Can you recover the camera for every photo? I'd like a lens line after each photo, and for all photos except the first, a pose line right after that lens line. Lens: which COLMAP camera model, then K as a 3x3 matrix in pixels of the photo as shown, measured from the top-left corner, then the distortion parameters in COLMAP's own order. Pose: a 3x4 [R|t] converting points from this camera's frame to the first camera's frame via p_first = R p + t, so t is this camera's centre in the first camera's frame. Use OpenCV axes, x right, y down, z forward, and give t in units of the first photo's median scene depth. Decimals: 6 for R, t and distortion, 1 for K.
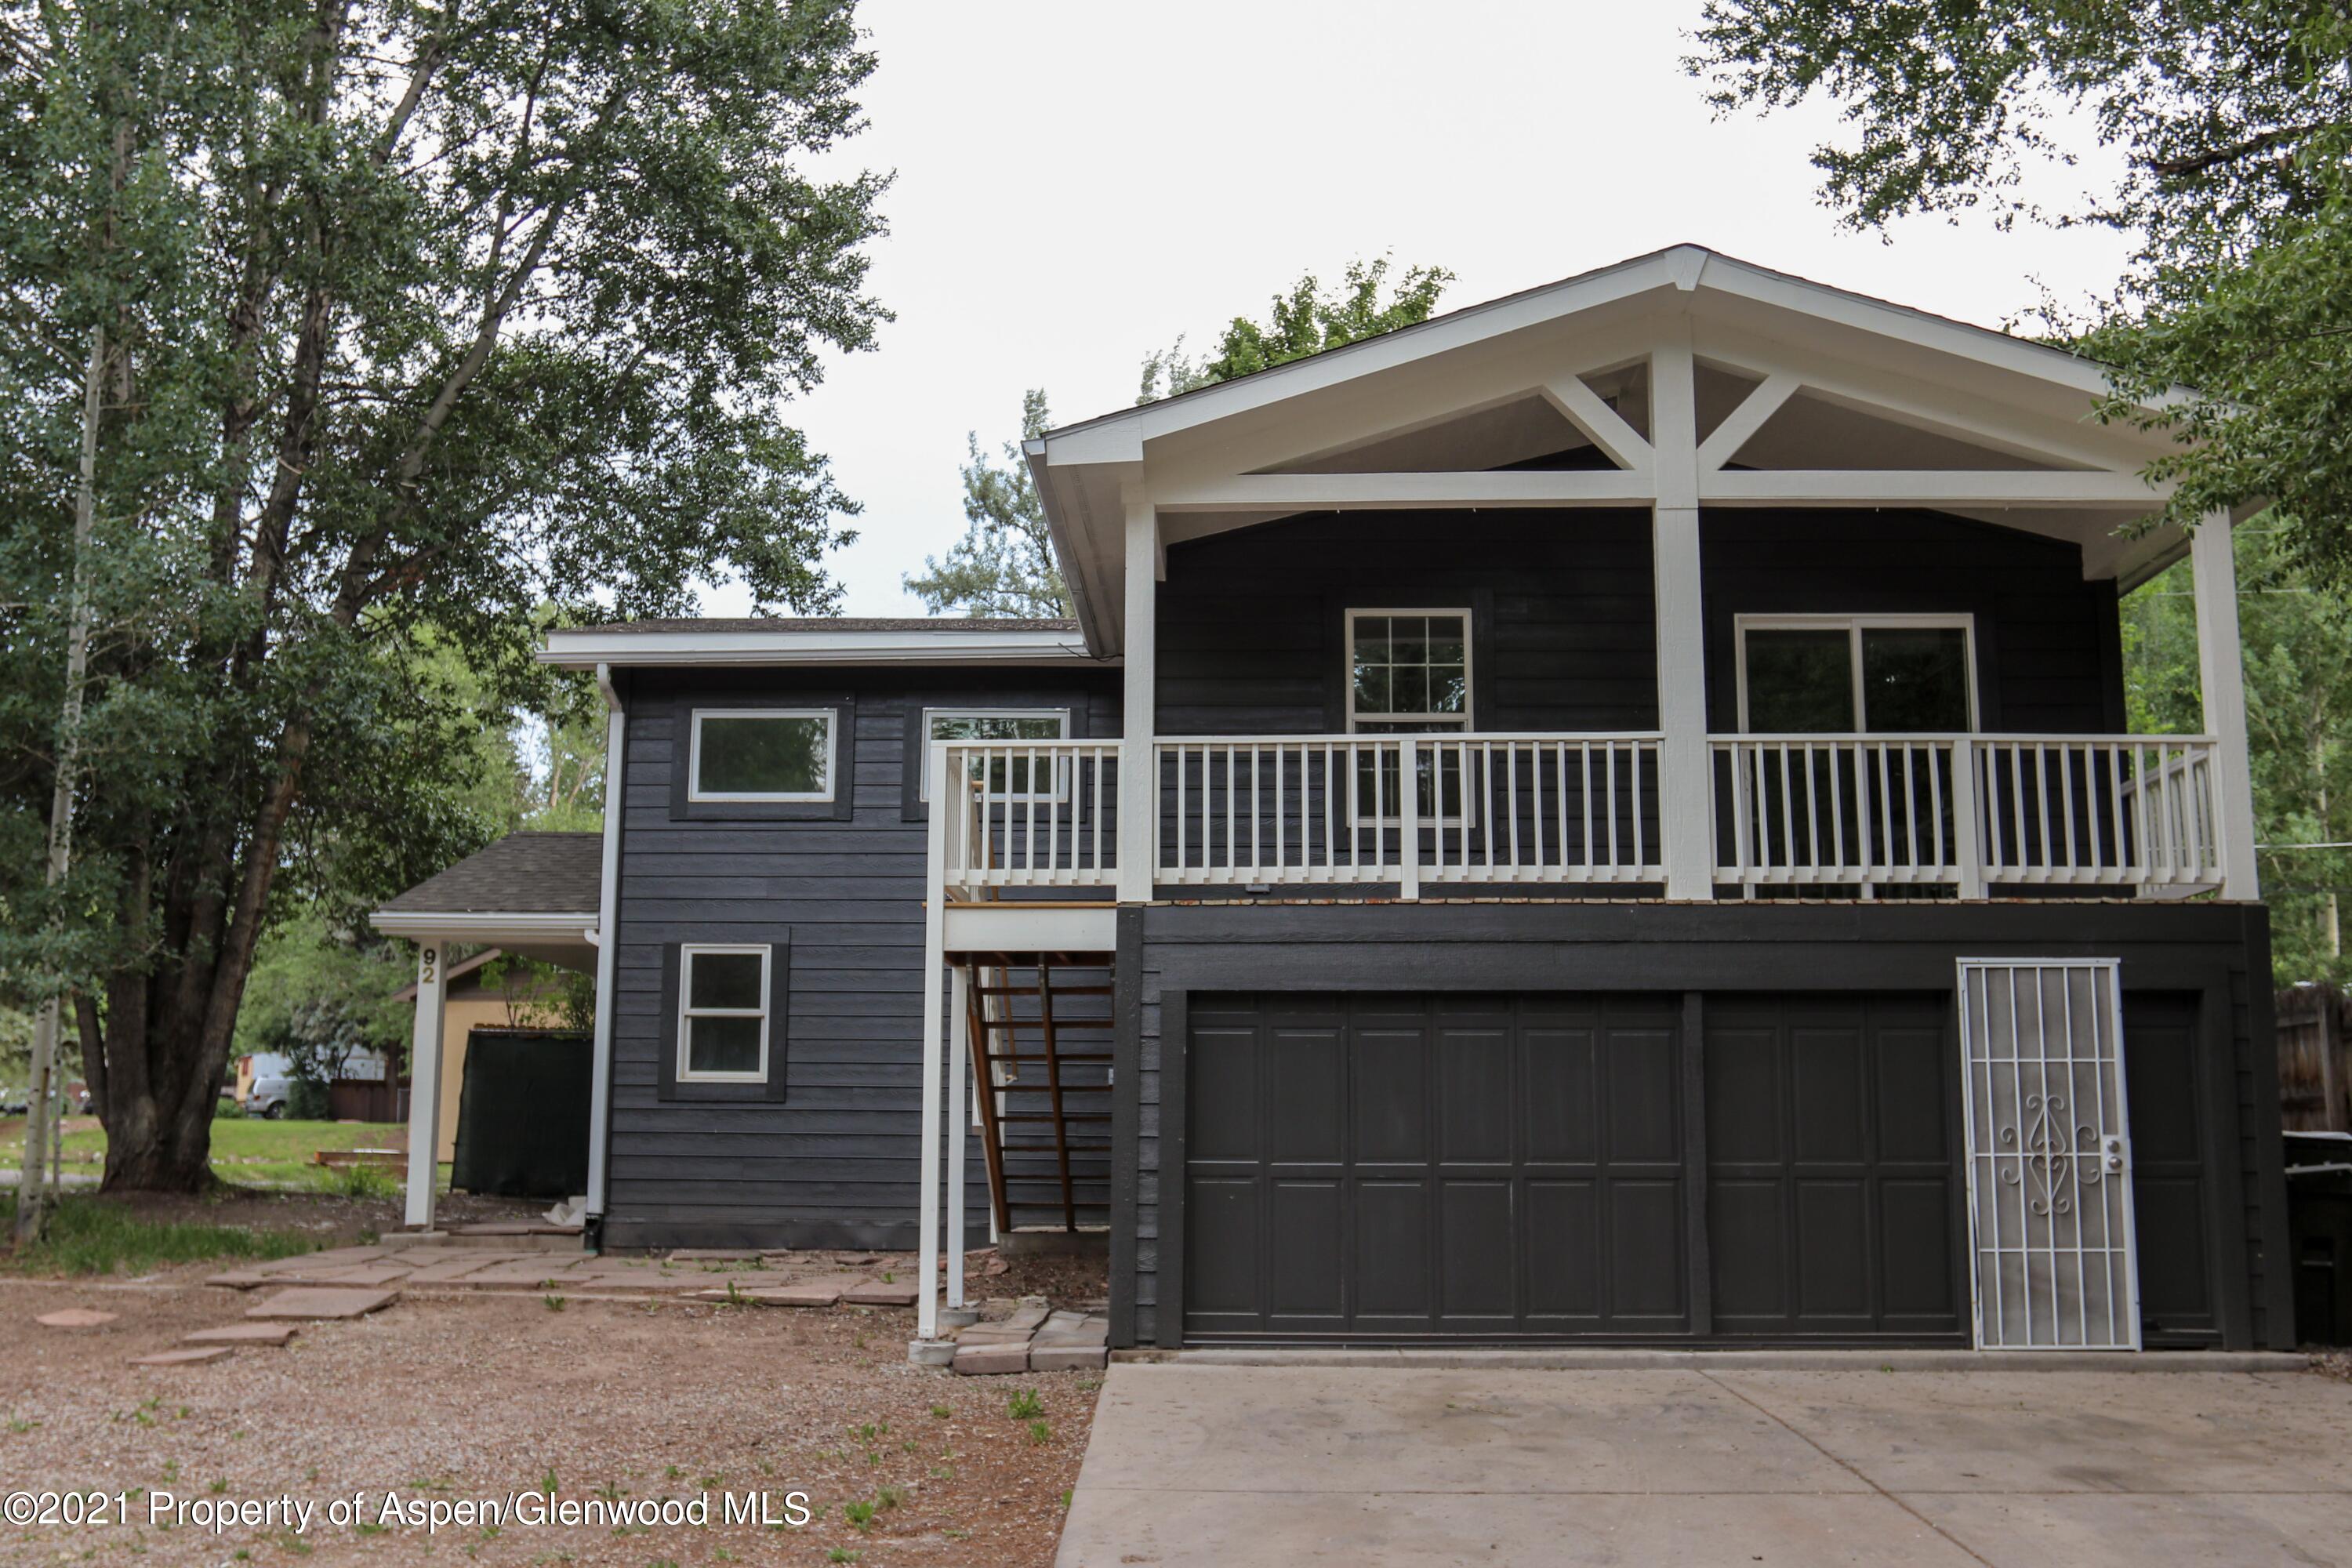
lens RADIAL K [[2243.5, 0, 1176.0], [0, 2243.5, 784.0], [0, 0, 1]] dist [-0.070800, 0.013971]
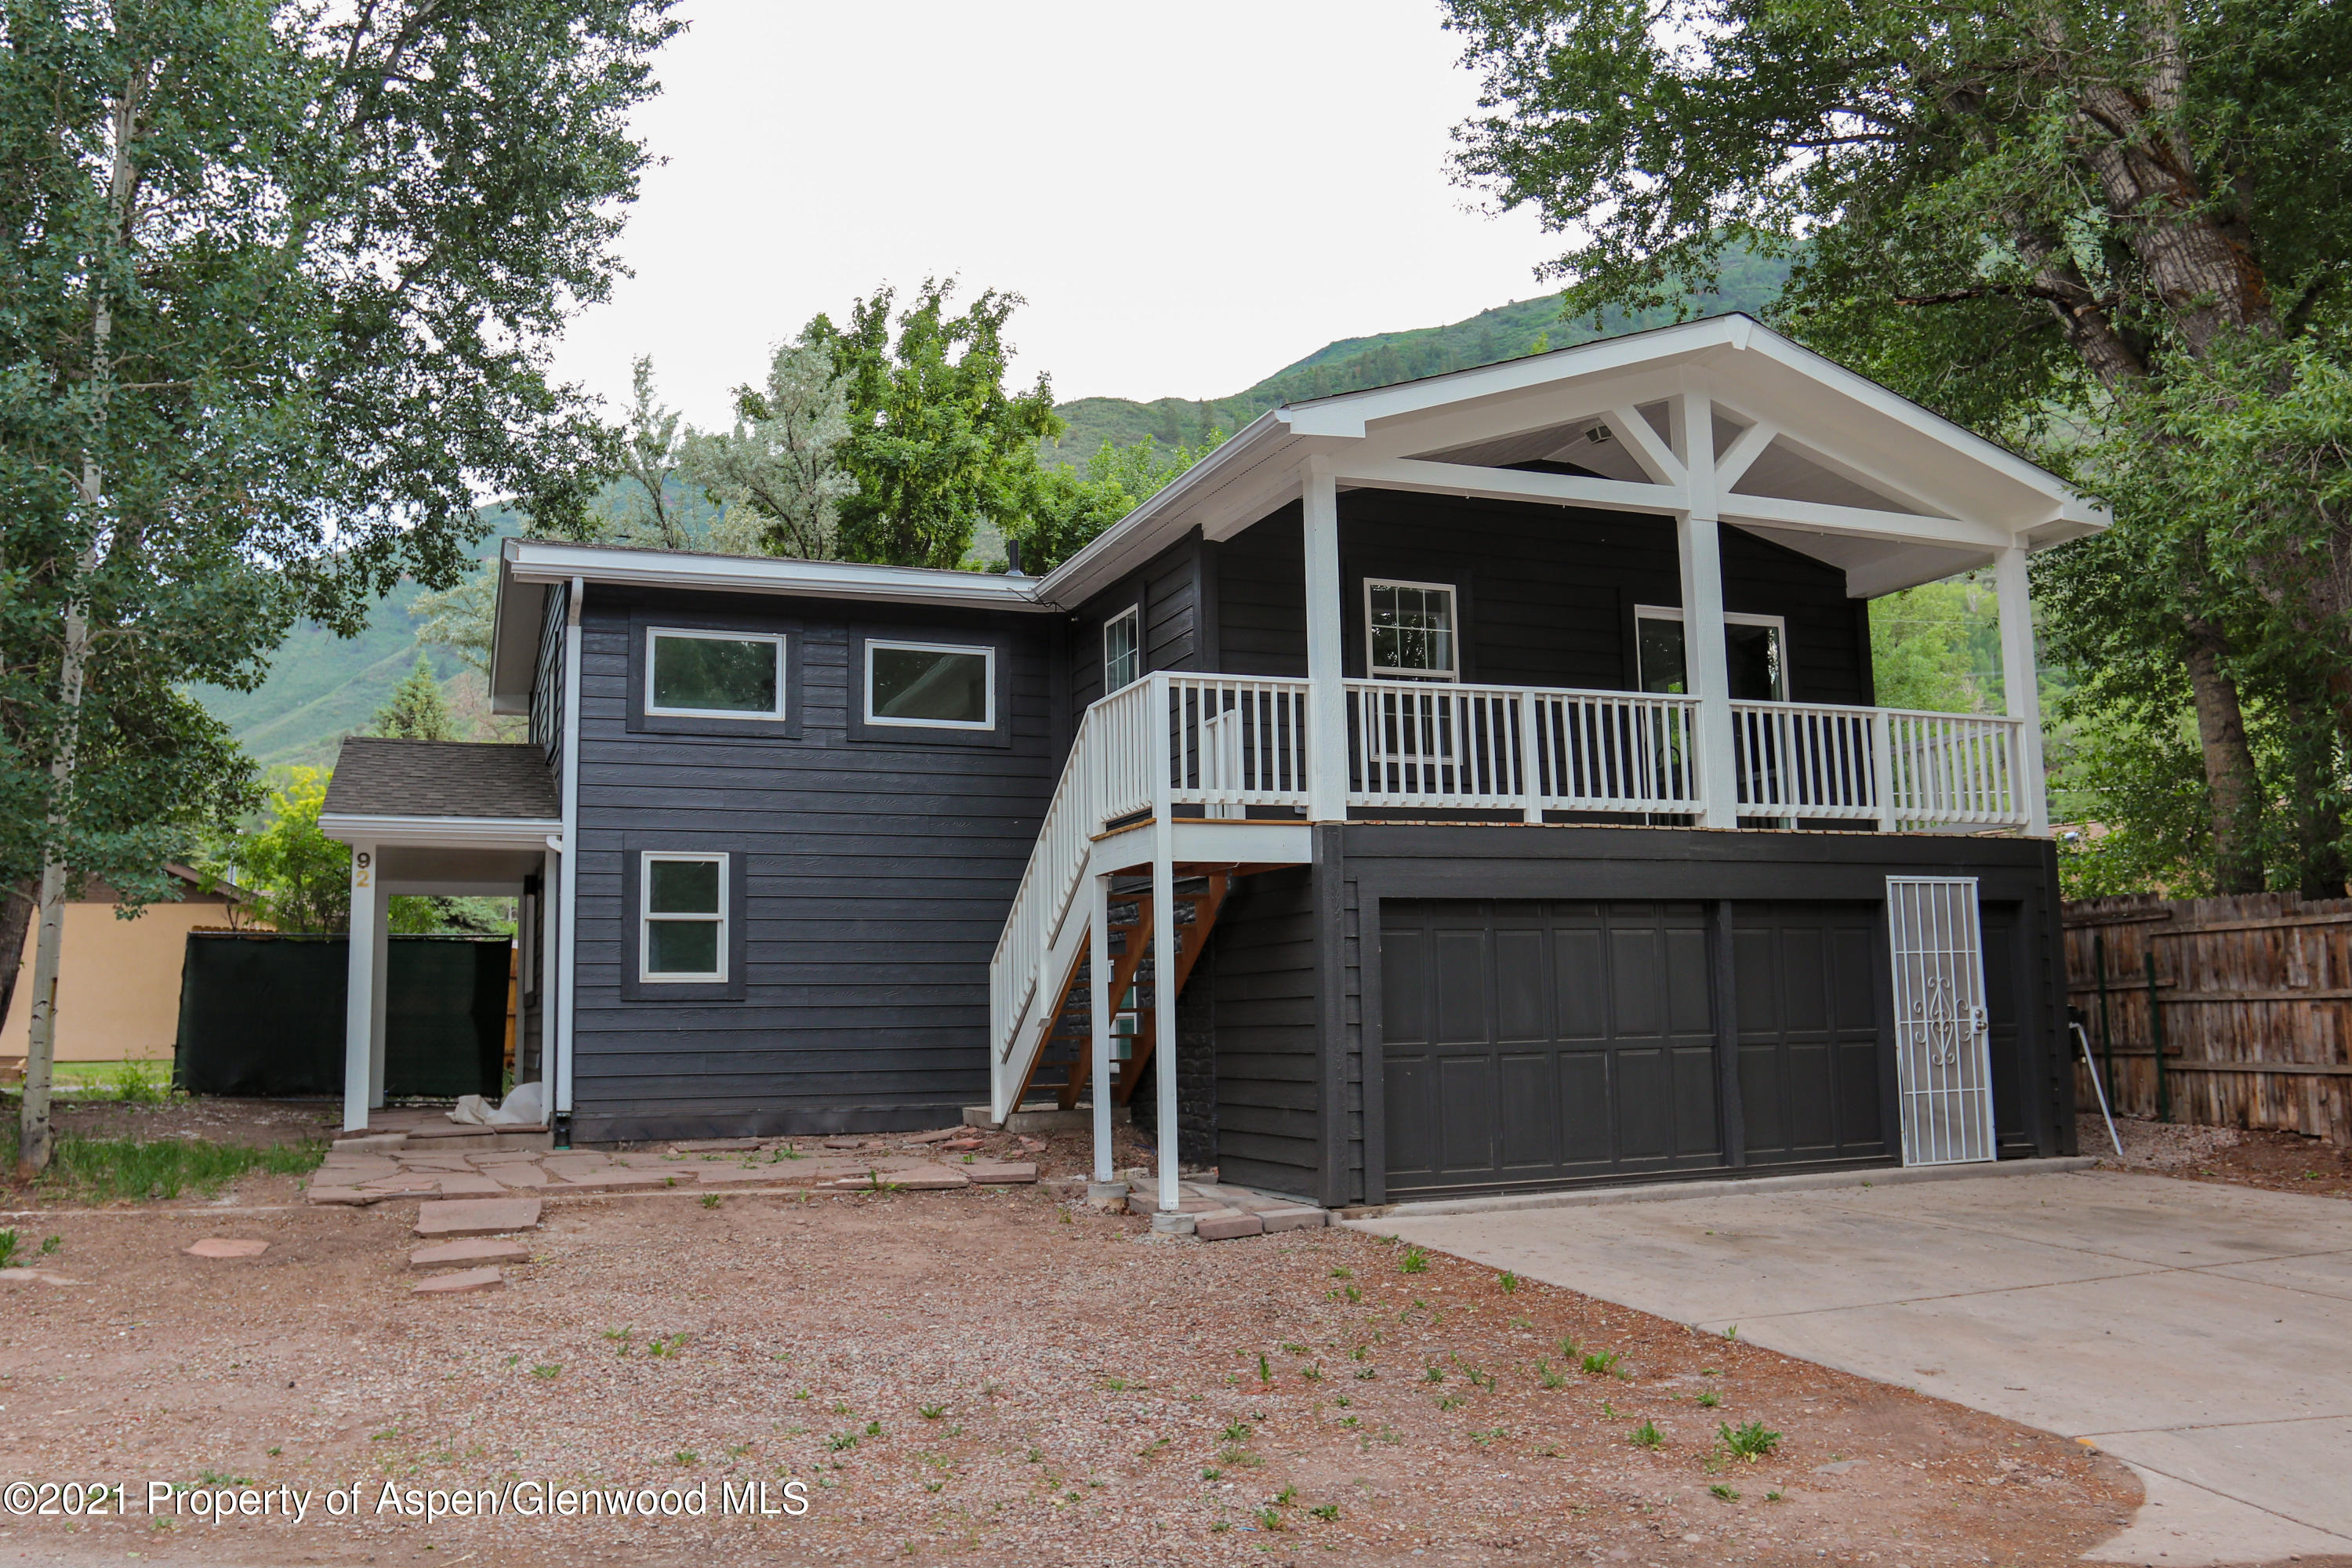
lens RADIAL K [[1830.5, 0, 1176.0], [0, 1830.5, 784.0], [0, 0, 1]] dist [-0.069582, -0.001528]
pose [[0.917402, 0.028109, 0.396968, -0.444832], [-0.039964, 0.998967, 0.021621, 0.015891], [-0.395951, -0.035700, 0.917578, 0.163571]]
